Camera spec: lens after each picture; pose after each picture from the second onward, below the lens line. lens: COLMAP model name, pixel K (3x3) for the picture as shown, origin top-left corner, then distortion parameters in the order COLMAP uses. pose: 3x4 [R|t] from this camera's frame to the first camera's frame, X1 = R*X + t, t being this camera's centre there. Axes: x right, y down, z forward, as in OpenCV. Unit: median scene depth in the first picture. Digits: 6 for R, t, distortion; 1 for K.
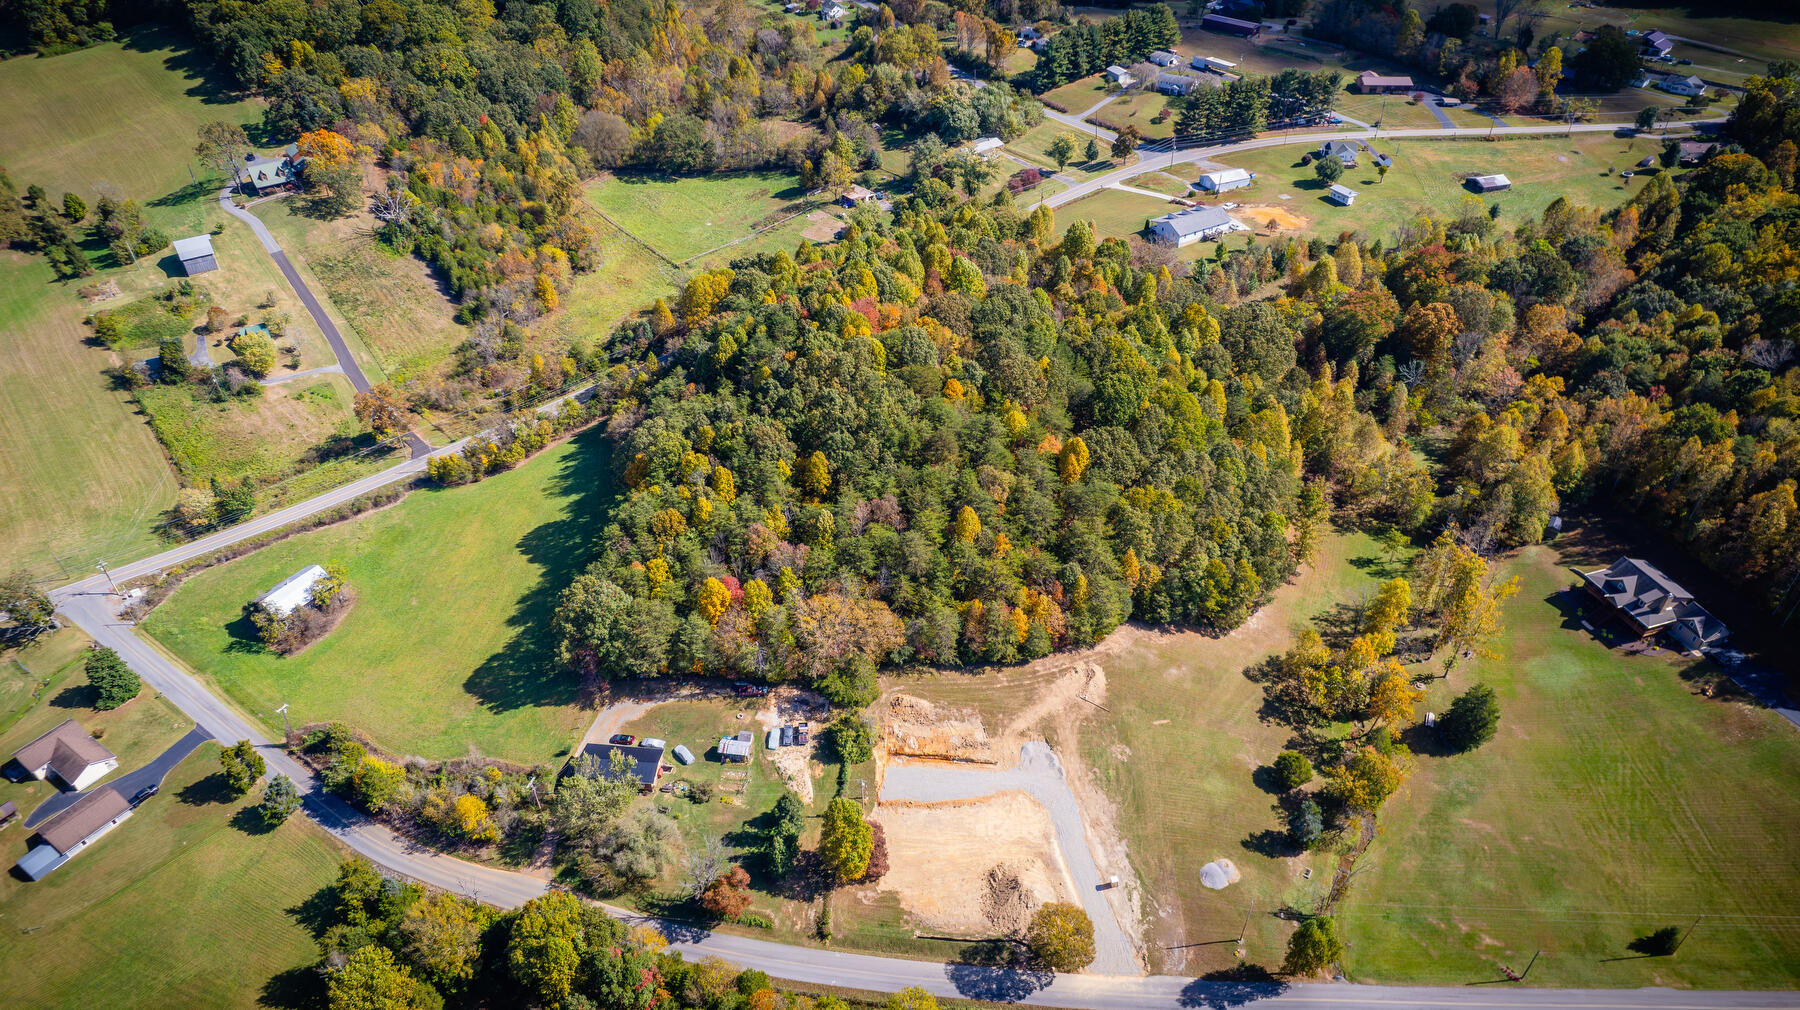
lens RADIAL K [[1153.3, 0, 900.0], [0, 1153.3, 505.0], [0, 0, 1]] dist [-0.071923, 0.064305]
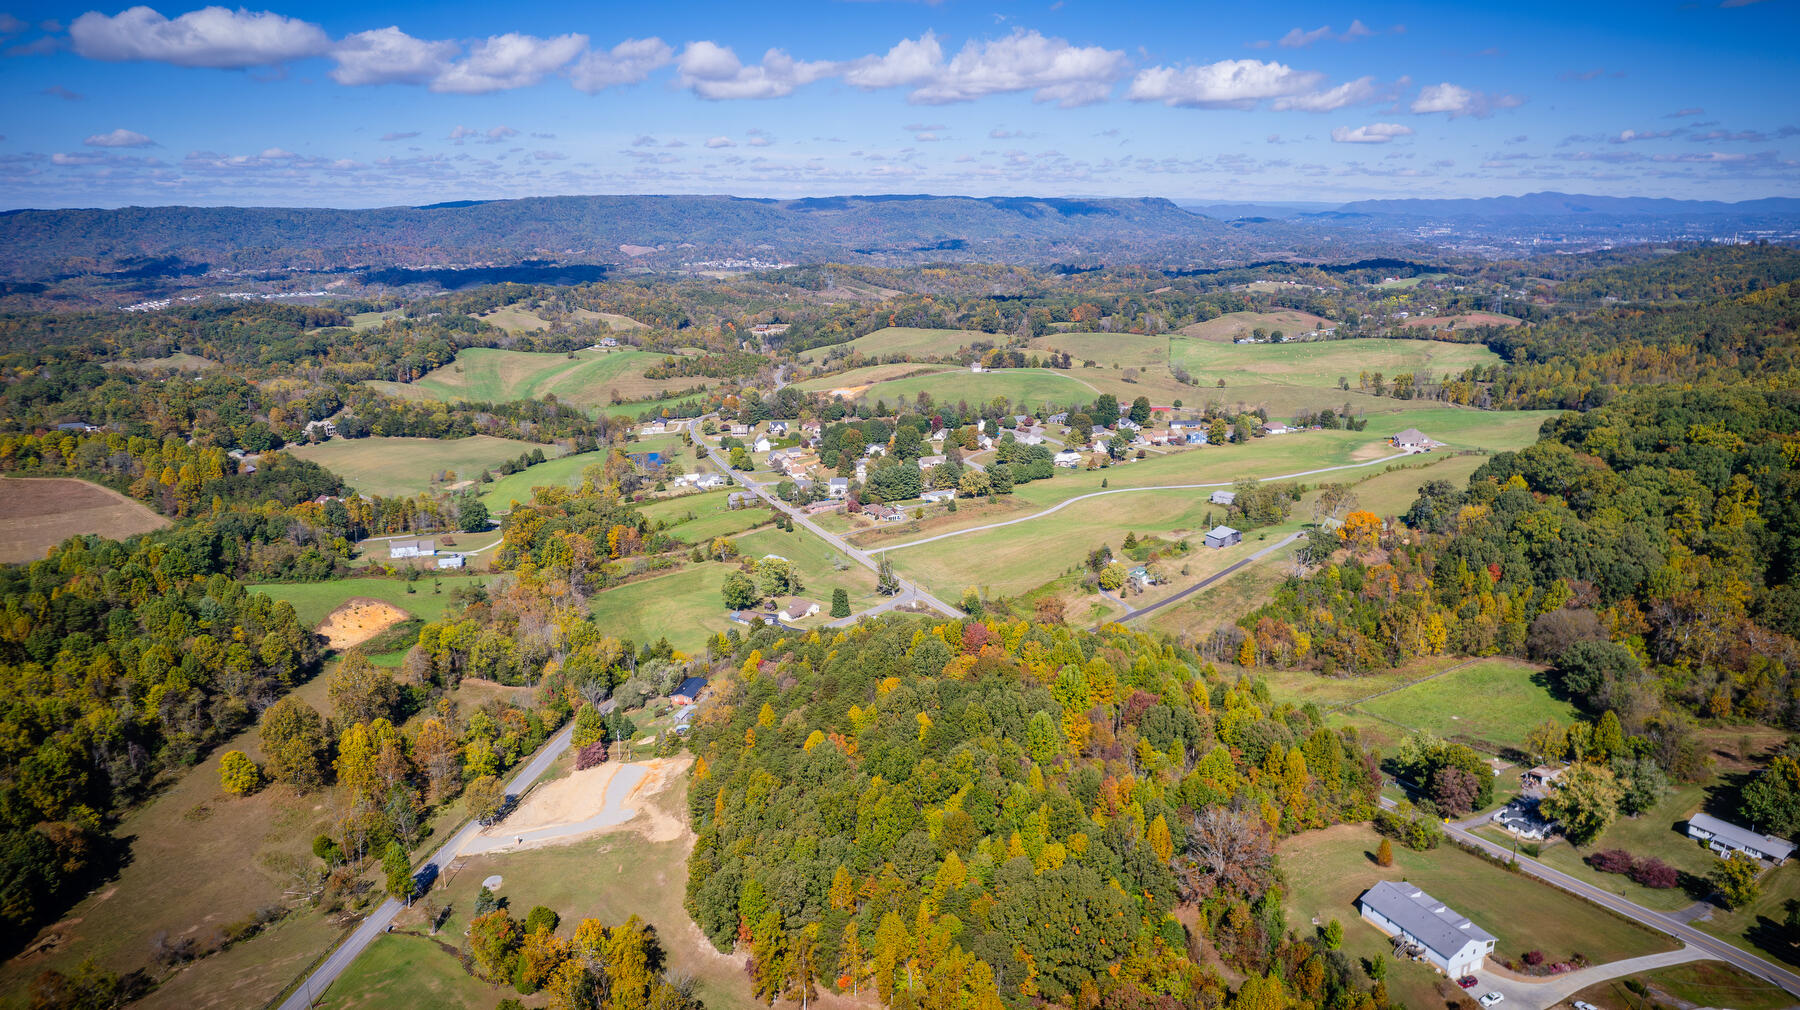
lens RADIAL K [[1153.3, 0, 900.0], [0, 1153.3, 505.0], [0, 0, 1]] dist [-0.071923, 0.064305]
pose [[-0.126260, 0.245684, -0.961092, 1.348780], [-0.604289, 0.749289, 0.270927, -0.666569], [0.786698, 0.614984, 0.053858, 0.948484]]
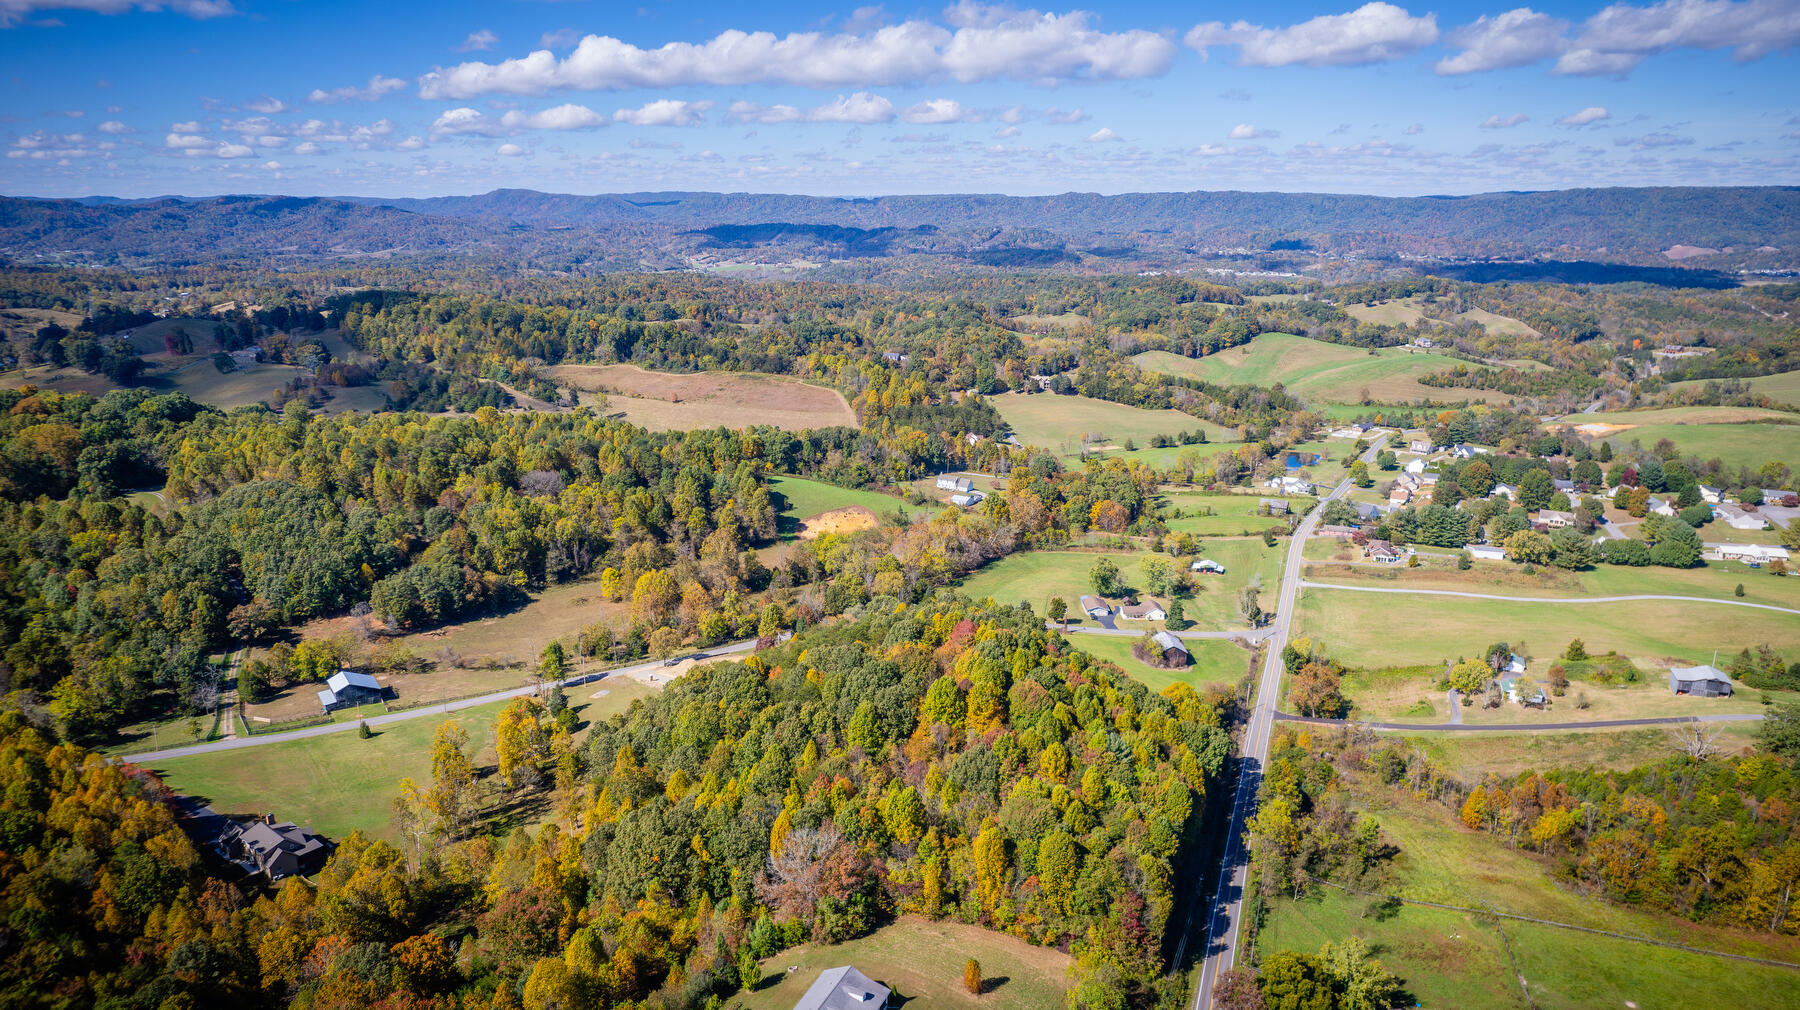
lens RADIAL K [[1153.3, 0, 900.0], [0, 1153.3, 505.0], [0, 0, 1]] dist [-0.071923, 0.064305]
pose [[-0.834734, 0.136848, -0.533377, 0.778747], [-0.342183, 0.629992, 0.697152, -1.290229], [0.431427, 0.764449, -0.479049, 1.748492]]
